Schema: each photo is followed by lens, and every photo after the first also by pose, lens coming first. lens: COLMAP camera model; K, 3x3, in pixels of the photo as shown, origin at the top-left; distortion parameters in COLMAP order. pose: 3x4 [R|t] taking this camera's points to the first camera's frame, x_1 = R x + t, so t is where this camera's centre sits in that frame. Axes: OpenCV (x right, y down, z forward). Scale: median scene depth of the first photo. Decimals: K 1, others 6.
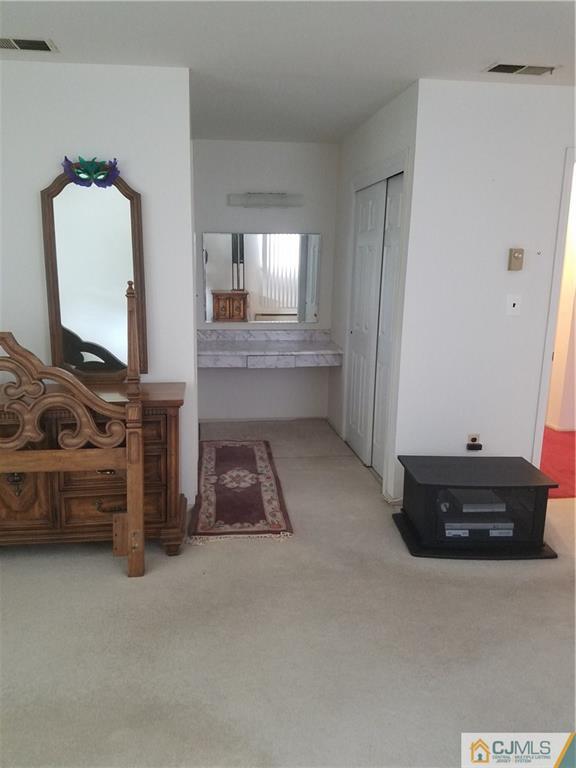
lens RADIAL K [[595.7, 0, 287.9], [0, 595.7, 384.9], [0, 0, 1]] dist [0.032737, -0.030748]
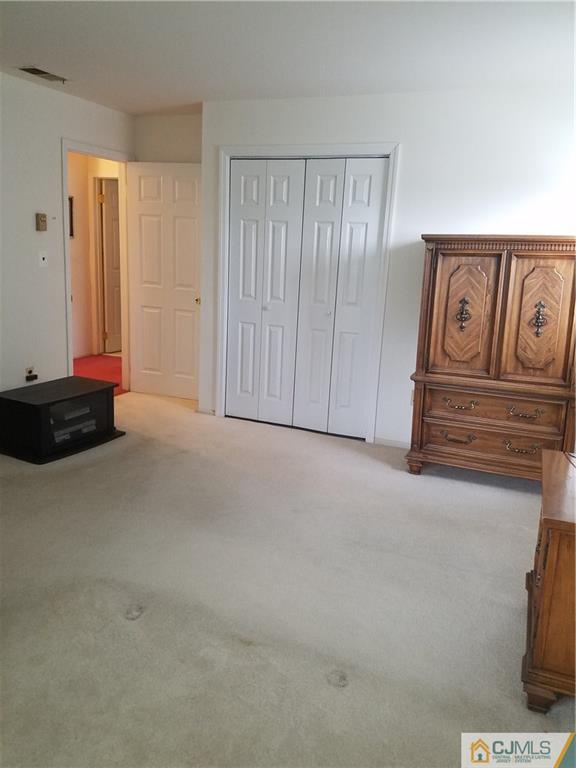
lens RADIAL K [[595.7, 0, 288.2], [0, 595.7, 382.7], [0, 0, 1]] dist [0.032737, -0.030748]
pose [[0.501736, -0.196869, 0.842320, -0.535052], [0.140555, 0.979371, 0.145178, 0.012439], [-0.853525, 0.045551, 0.519057, -0.089100]]
